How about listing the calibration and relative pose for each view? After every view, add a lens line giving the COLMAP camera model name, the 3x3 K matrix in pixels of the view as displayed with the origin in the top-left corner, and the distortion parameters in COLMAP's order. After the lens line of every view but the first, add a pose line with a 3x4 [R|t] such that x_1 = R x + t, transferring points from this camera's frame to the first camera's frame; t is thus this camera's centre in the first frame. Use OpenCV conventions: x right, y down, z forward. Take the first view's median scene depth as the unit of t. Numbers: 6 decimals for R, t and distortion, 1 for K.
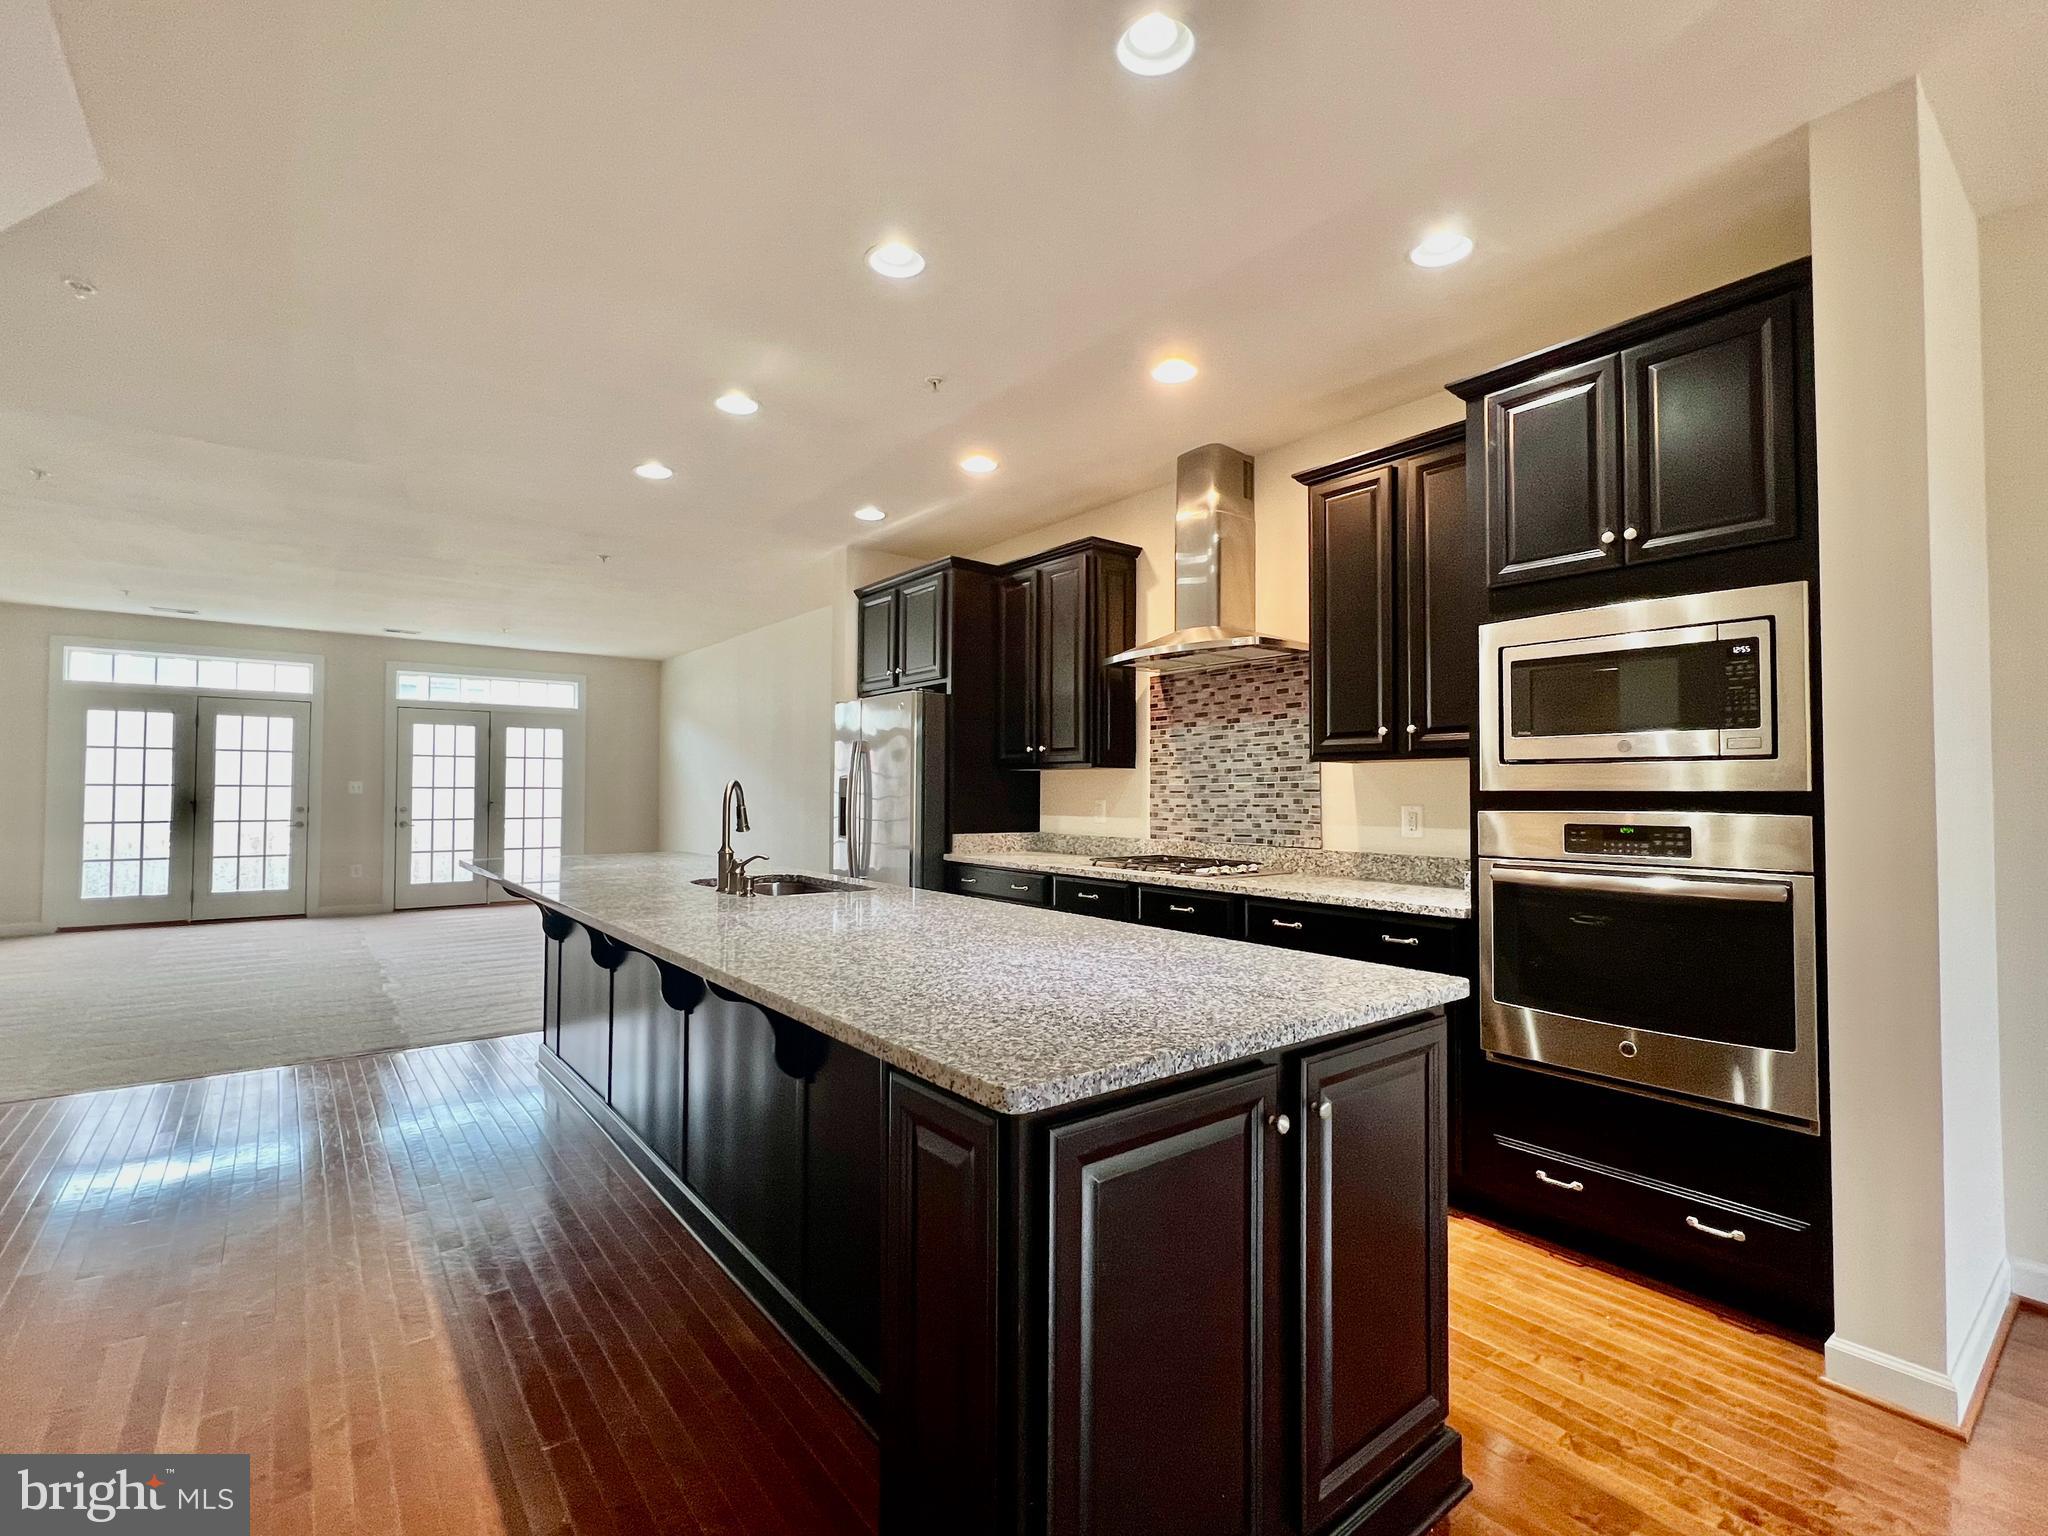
lens RADIAL K [[928.2, 0, 1022.1], [0, 928.2, 771.3], [0, 0, 1]] dist [0.001817, 0.000169]
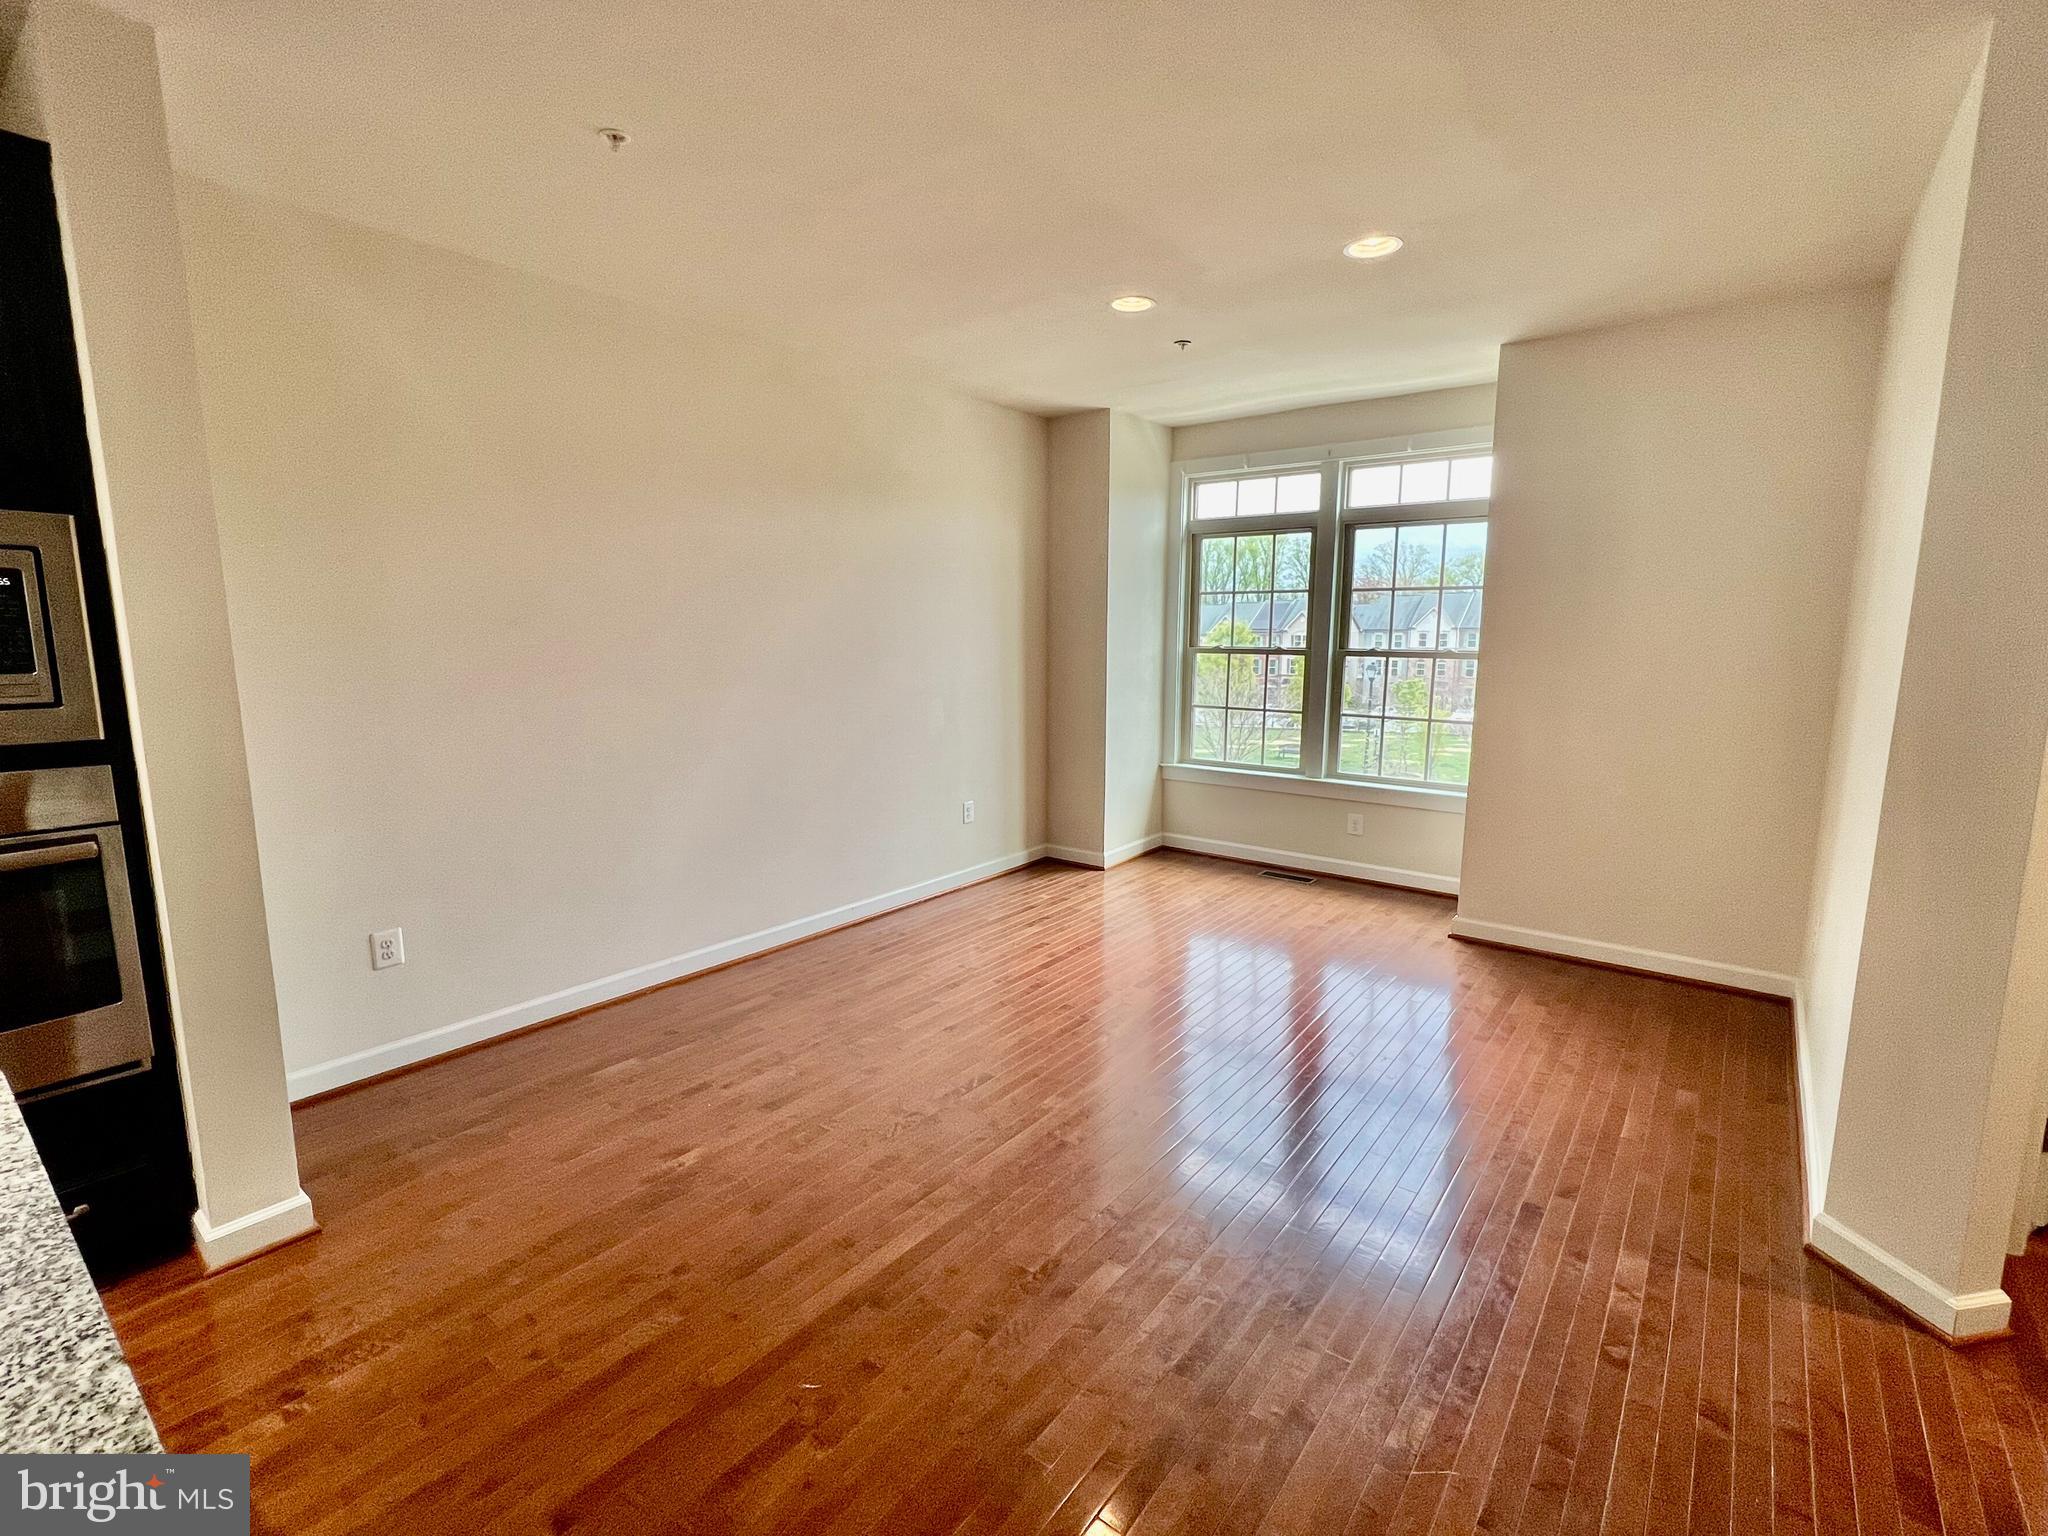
lens RADIAL K [[928.2, 0, 1022.7], [0, 928.2, 767.3], [0, 0, 1]] dist [0.001817, 0.000169]
pose [[-0.241614, -0.143505, 0.959703, -0.312926], [-0.024567, 0.989592, 0.141789, -0.108264], [-0.970061, 0.010681, -0.242624, 0.299473]]
